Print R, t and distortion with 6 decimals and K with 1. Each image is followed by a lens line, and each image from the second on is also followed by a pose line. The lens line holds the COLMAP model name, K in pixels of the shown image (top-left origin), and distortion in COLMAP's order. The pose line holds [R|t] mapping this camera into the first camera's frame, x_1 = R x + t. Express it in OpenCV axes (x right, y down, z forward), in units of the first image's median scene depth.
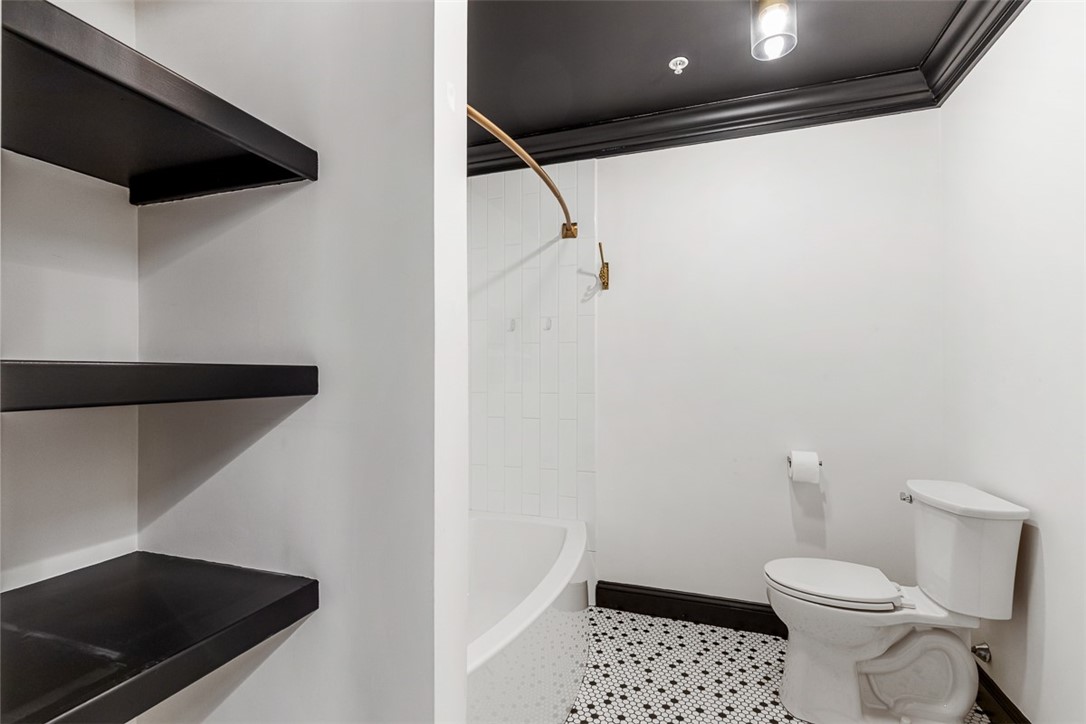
lens RADIAL K [[496.0, 0, 543.0], [0, 496.0, 368.6], [0, 0, 1]] dist [0.014007, -0.004651]
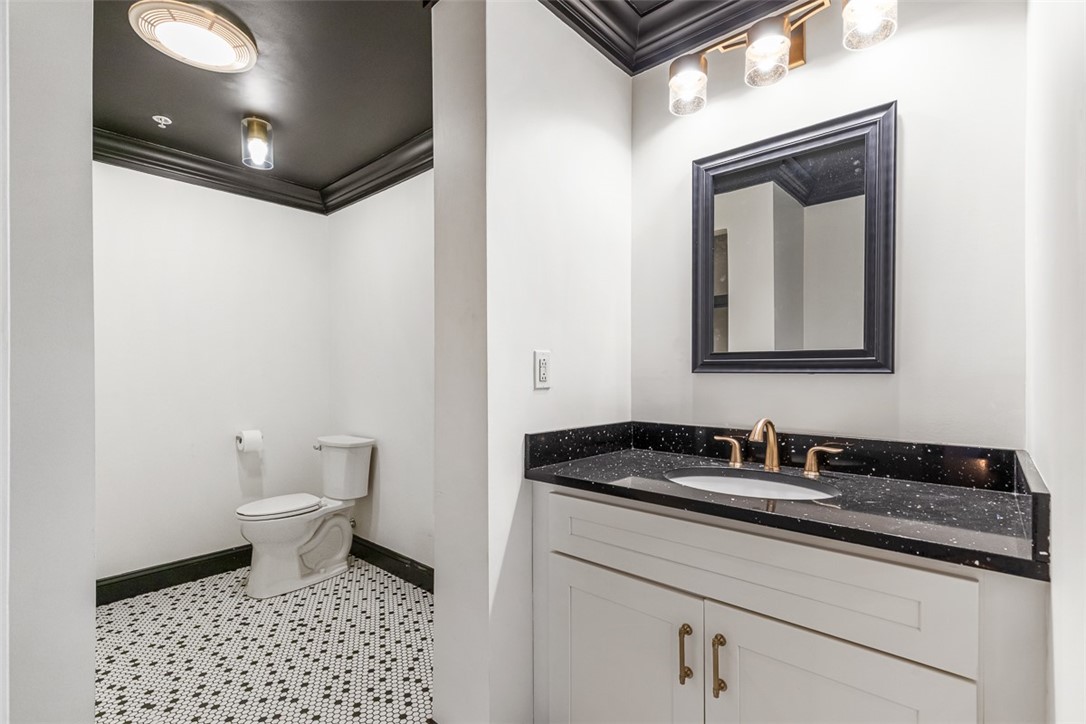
lens RADIAL K [[496.0, 0, 546.7], [0, 496.0, 370.5], [0, 0, 1]] dist [0.014007, -0.004651]
pose [[0.365377, 0.004702, 0.930848, -0.559403], [-0.001006, 0.999989, -0.004656, 0.003274], [-0.930859, 0.000765, 0.365377, -0.340951]]
